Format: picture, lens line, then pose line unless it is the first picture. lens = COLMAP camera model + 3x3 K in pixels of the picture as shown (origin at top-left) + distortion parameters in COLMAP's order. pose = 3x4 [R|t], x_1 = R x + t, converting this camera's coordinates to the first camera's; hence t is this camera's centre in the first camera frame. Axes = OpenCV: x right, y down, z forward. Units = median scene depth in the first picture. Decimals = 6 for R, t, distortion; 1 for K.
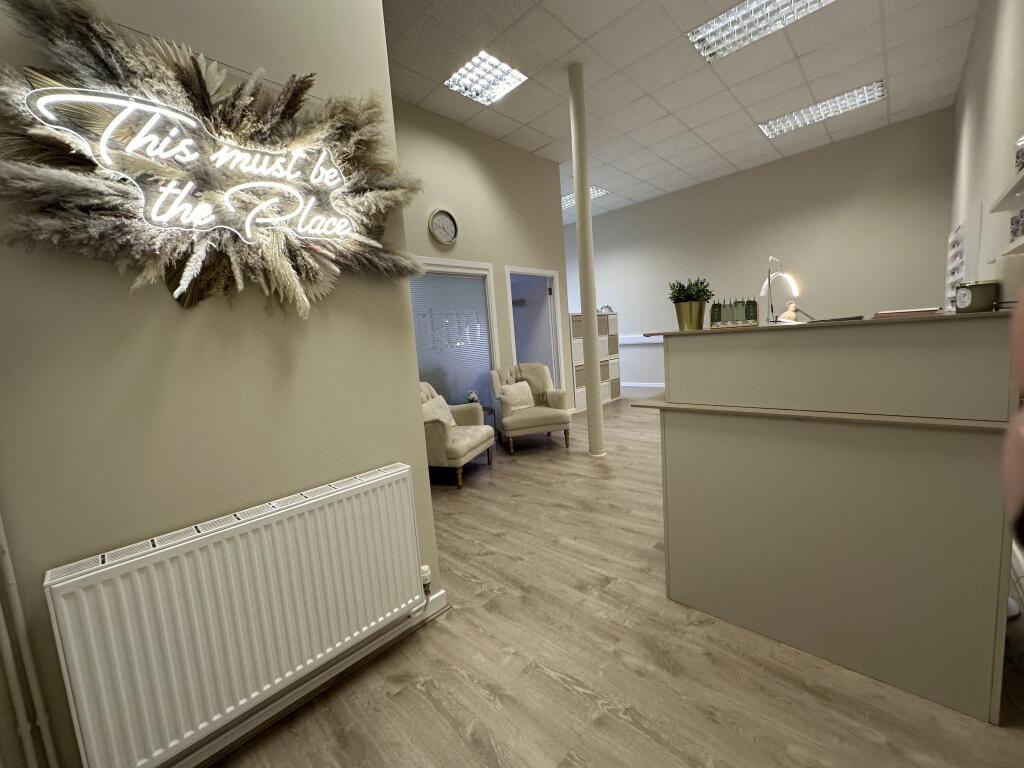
lens RADIAL K [[408.9, 0, 506.5], [0, 408.9, 381.7], [0, 0, 1]] dist [-0.000746, -0.000242]
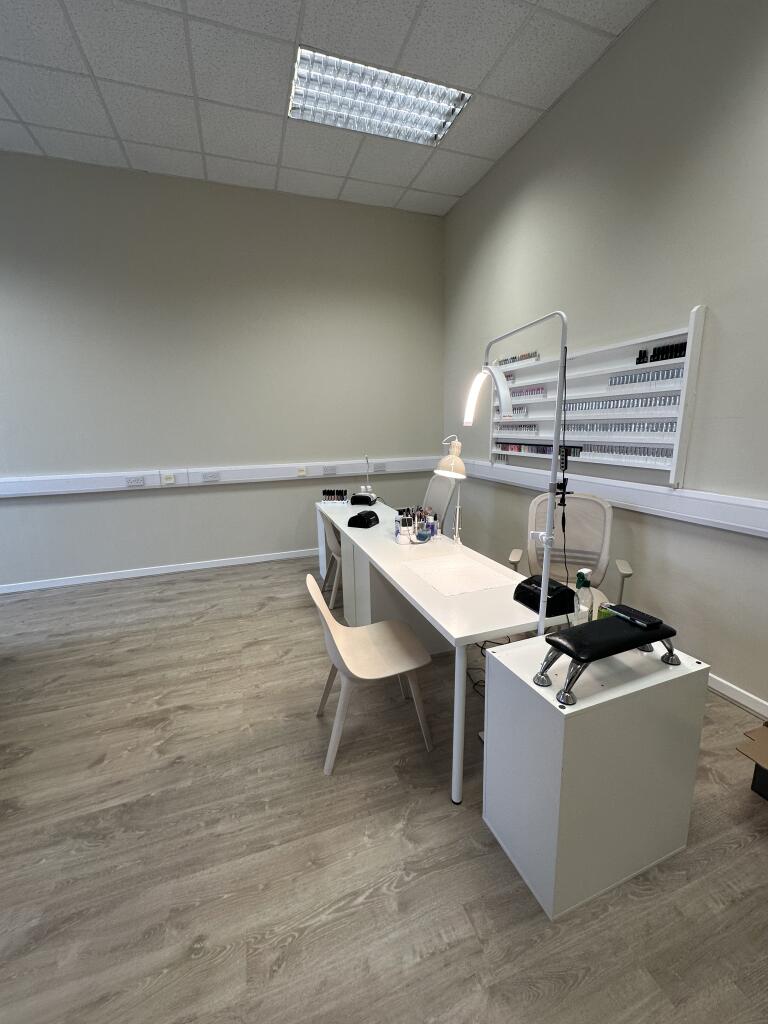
lens RADIAL K [[408.9, 0, 386.2], [0, 408.9, 510.3], [0, 0, 1]] dist [-0.000746, -0.000242]
pose [[0.448220, -0.116601, 0.886286, 0.205887], [0.086726, 0.992452, 0.086708, -0.149928], [-0.889706, 0.037999, 0.454949, 0.815356]]
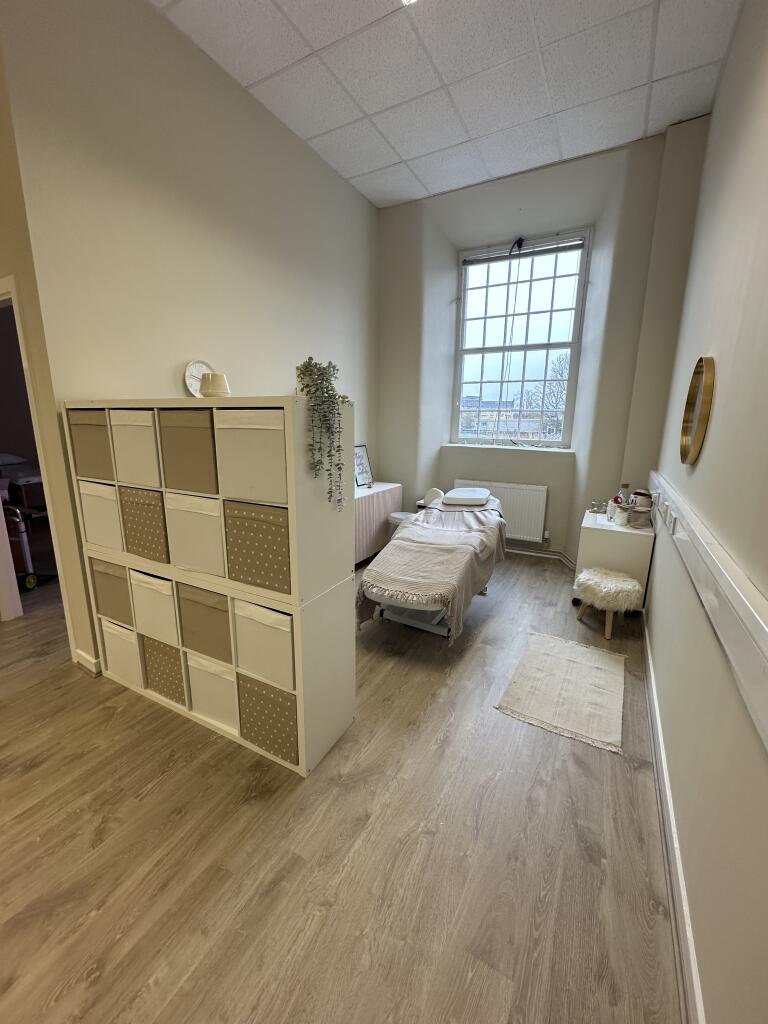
lens RADIAL K [[408.9, 0, 386.2], [0, 408.9, 510.3], [0, 0, 1]] dist [-0.000746, -0.000242]
pose [[0.264736, 0.284034, -0.921542, 0.746018], [-0.138325, 0.956941, 0.255207, -0.274628], [0.954349, 0.059910, 0.292625, 1.563836]]
